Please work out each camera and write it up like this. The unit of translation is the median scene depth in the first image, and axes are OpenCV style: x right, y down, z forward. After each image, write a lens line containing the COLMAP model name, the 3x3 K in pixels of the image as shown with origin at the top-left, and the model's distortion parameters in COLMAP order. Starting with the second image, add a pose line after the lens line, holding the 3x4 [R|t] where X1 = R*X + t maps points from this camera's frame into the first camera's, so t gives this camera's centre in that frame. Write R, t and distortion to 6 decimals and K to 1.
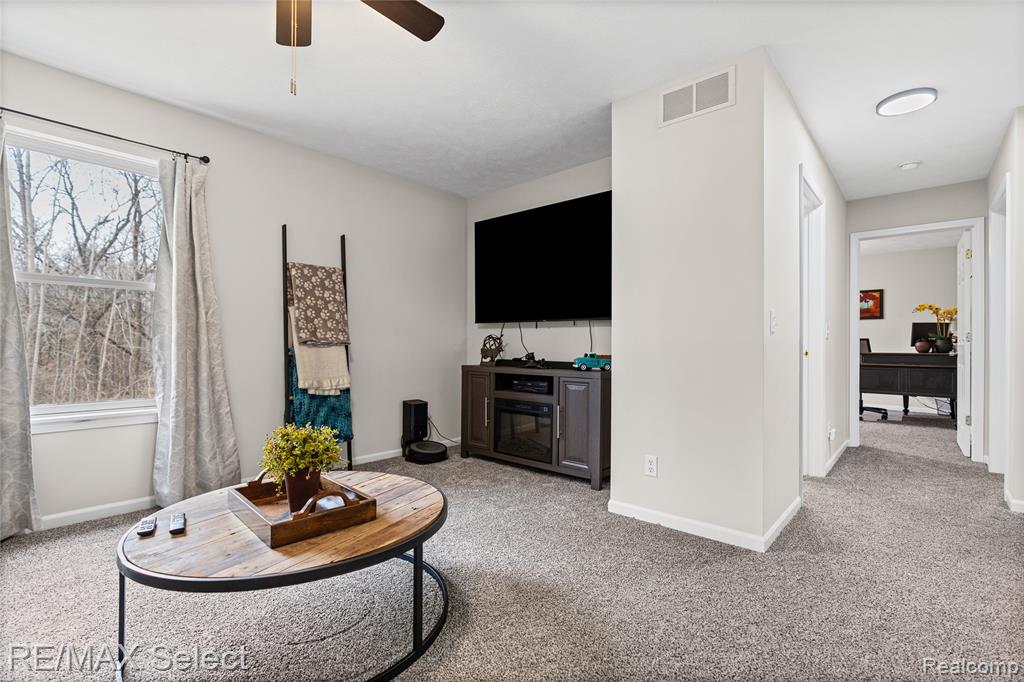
lens RADIAL K [[471.6, 0, 513.9], [0, 471.6, 341.3], [0, 0, 1]] dist [-0.001212, 0.001165]
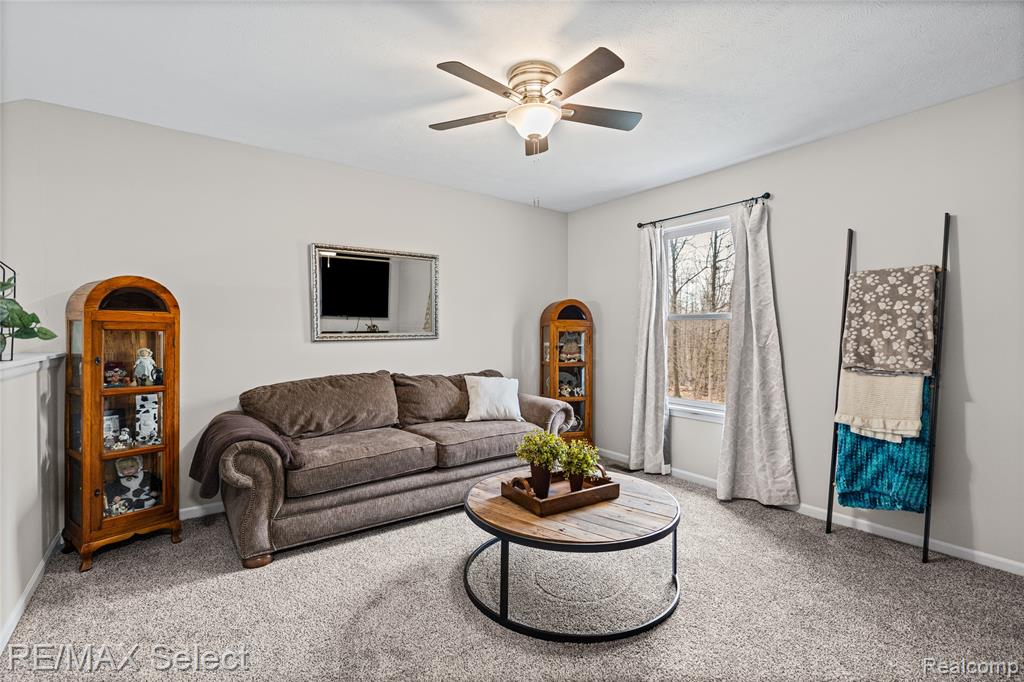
lens RADIAL K [[462.5, 0, 512.0], [0, 462.5, 341.0], [0, 0, 1]] dist [-0.016107, 0.000034]
pose [[-0.215925, 0.010772, -0.976351, 0.457805], [0.004178, 0.999940, 0.010108, -0.055701], [0.976401, -0.001897, -0.215957, 0.580451]]
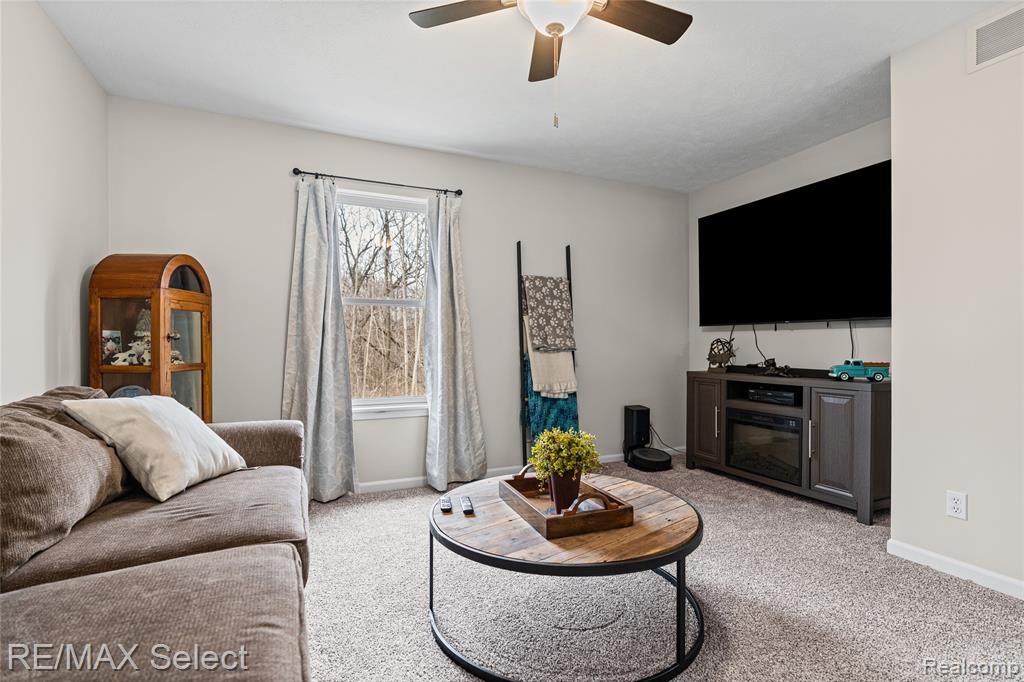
lens RADIAL K [[478.3, 0, 510.5], [0, 478.3, 345.2], [0, 0, 1]] dist [-0.001779, 0.001421]
pose [[0.914139, -0.005879, -0.405359, -0.054581], [0.008276, 0.999957, 0.004160, -0.010574], [0.405317, -0.007158, 0.914148, -0.027754]]
